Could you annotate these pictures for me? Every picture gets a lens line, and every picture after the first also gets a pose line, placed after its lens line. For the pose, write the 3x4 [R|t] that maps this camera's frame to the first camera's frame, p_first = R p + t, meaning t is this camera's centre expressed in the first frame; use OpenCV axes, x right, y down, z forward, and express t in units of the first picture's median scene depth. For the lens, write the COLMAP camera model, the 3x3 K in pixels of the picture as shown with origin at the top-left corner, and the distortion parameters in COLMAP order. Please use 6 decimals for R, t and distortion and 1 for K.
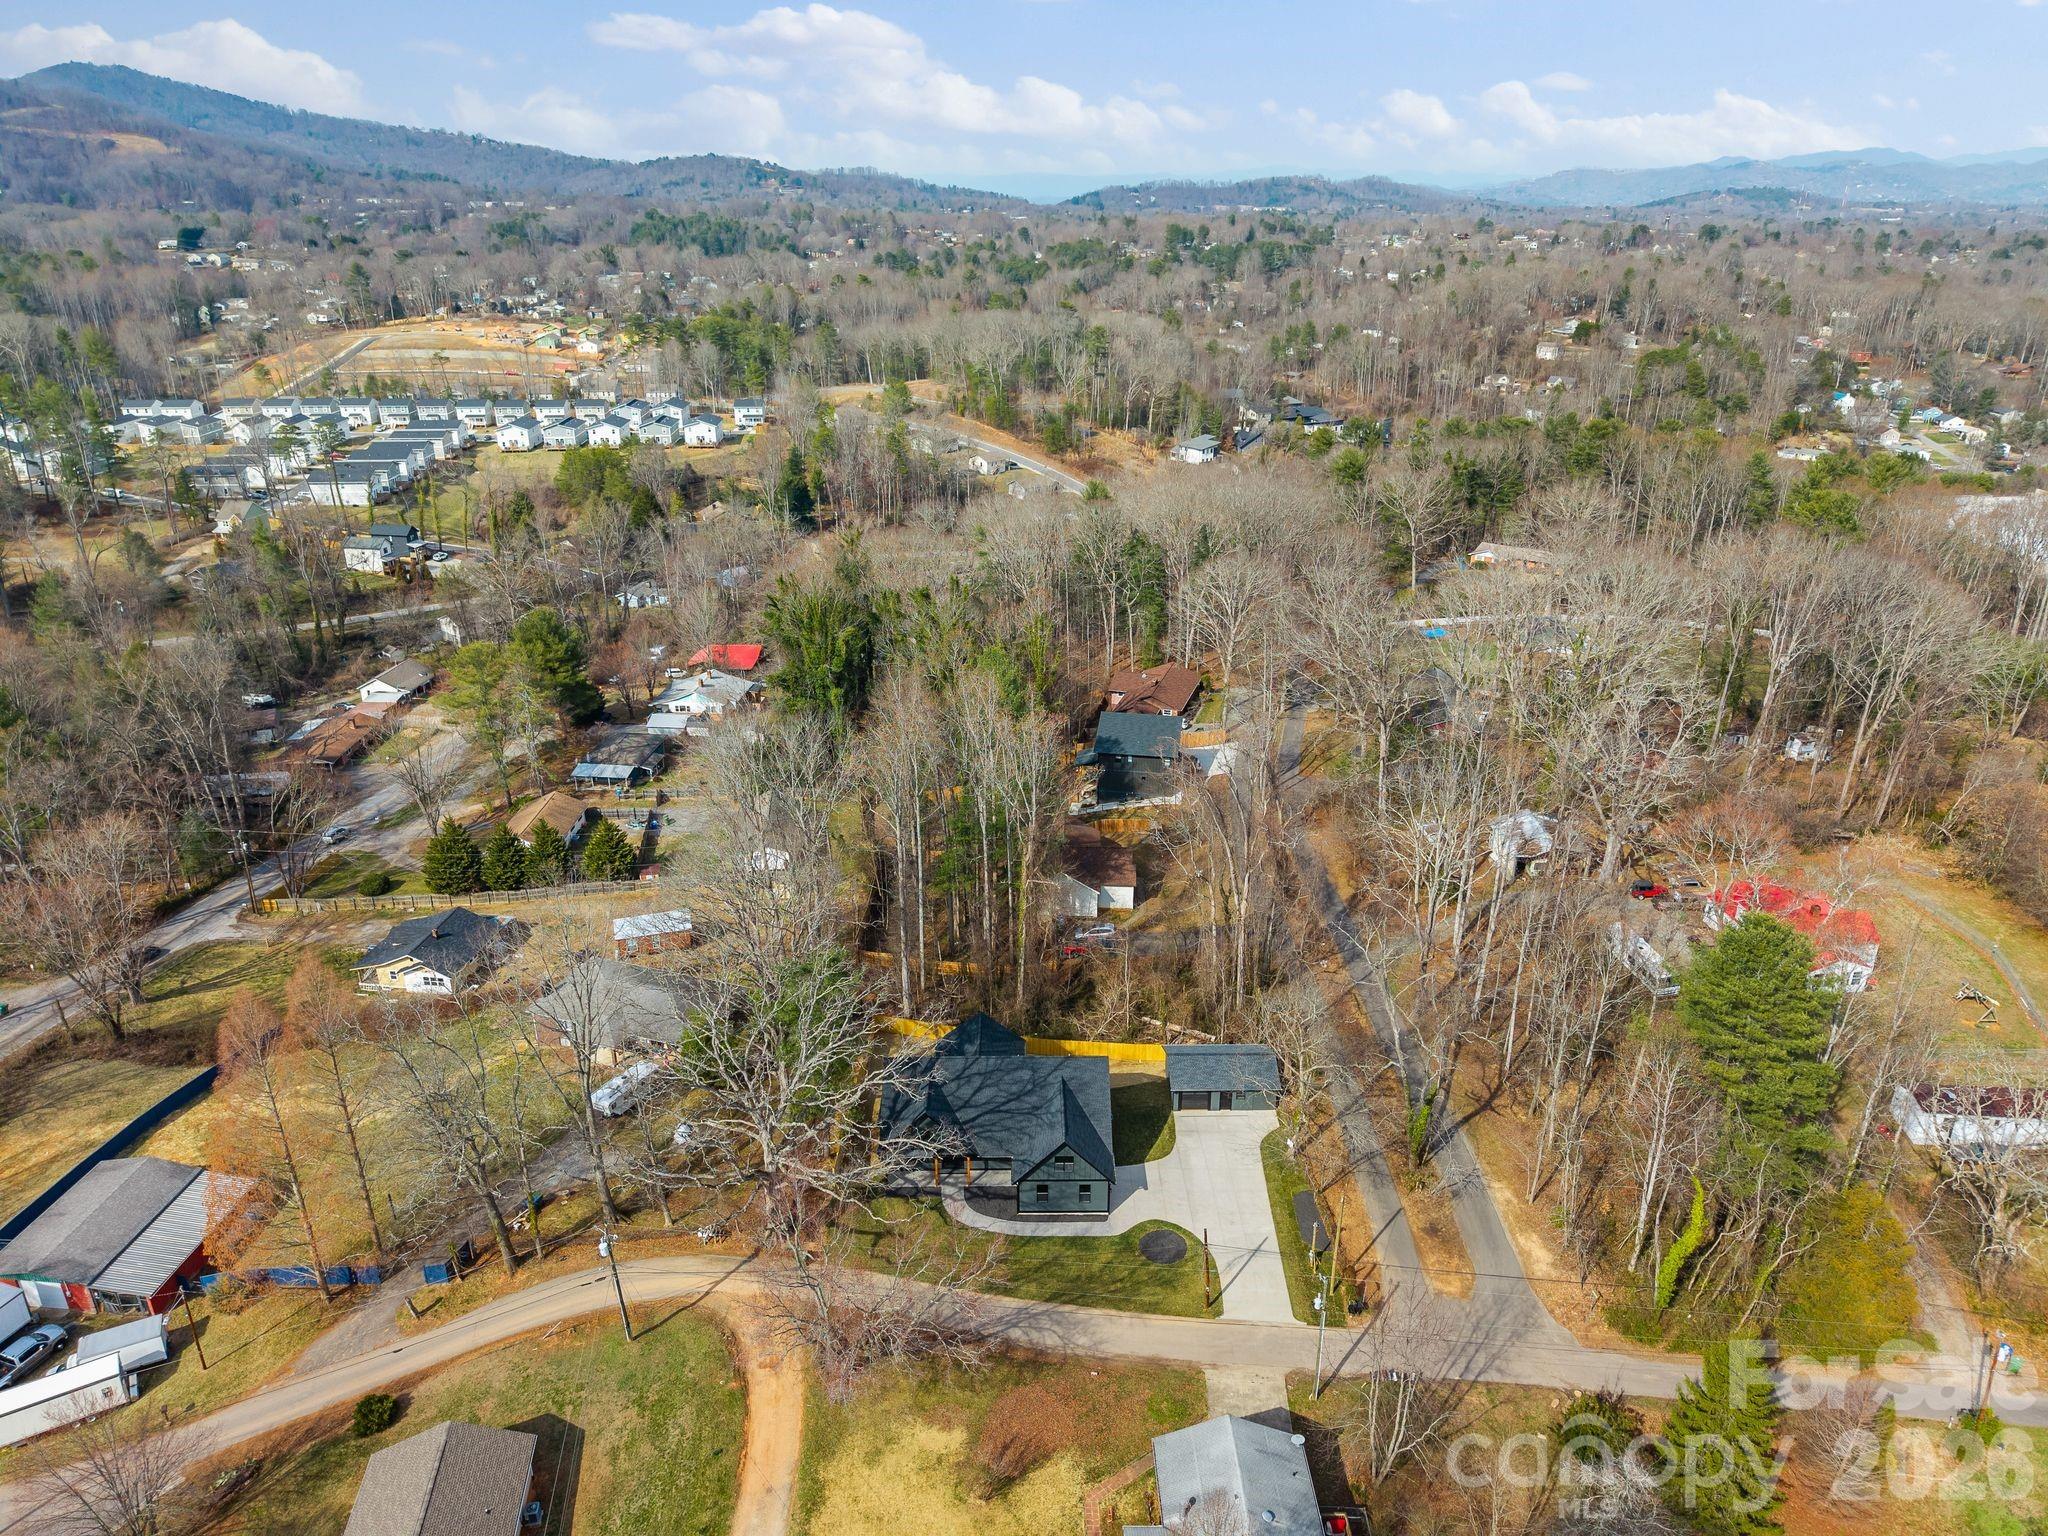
lens RADIAL K [[1343.4, 0, 1019.4], [0, 1343.4, 769.2], [0, 0, 1]] dist [-0.023809, 0.000414]
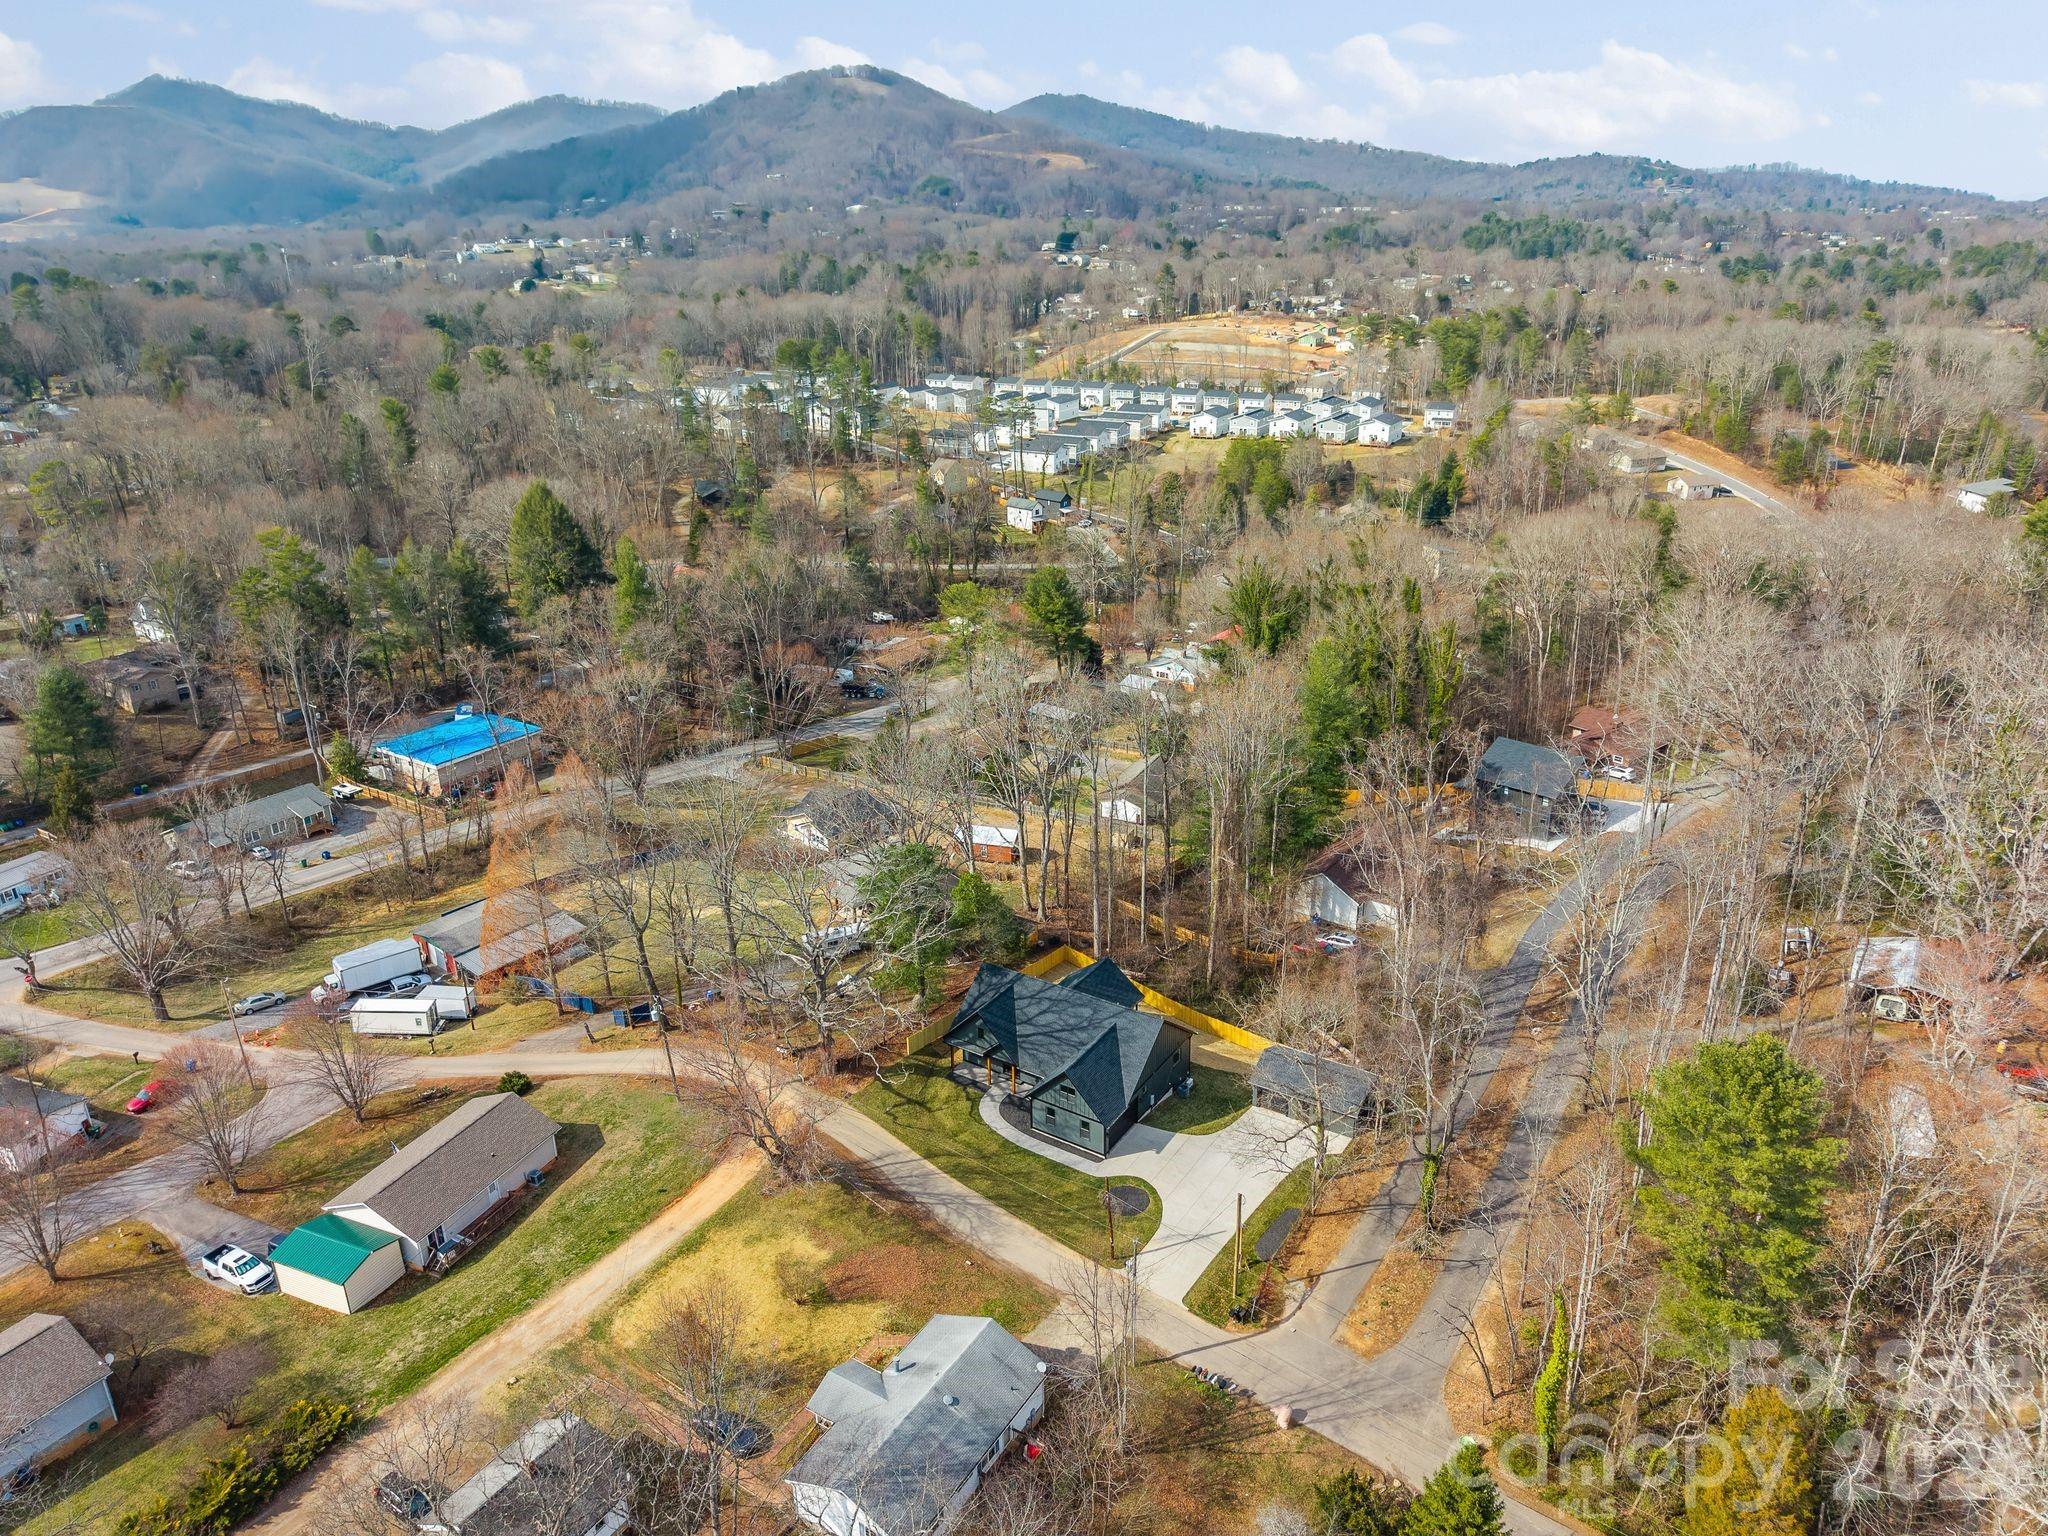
lens RADIAL K [[1343.4, 0, 1019.4], [0, 1343.4, 769.2], [0, 0, 1]] dist [-0.023809, 0.000414]
pose [[0.834781, 0.190621, -0.516531, 0.100536], [-0.191956, 0.980054, 0.051453, -0.001571], [0.516036, 0.056199, 0.854721, 0.010319]]
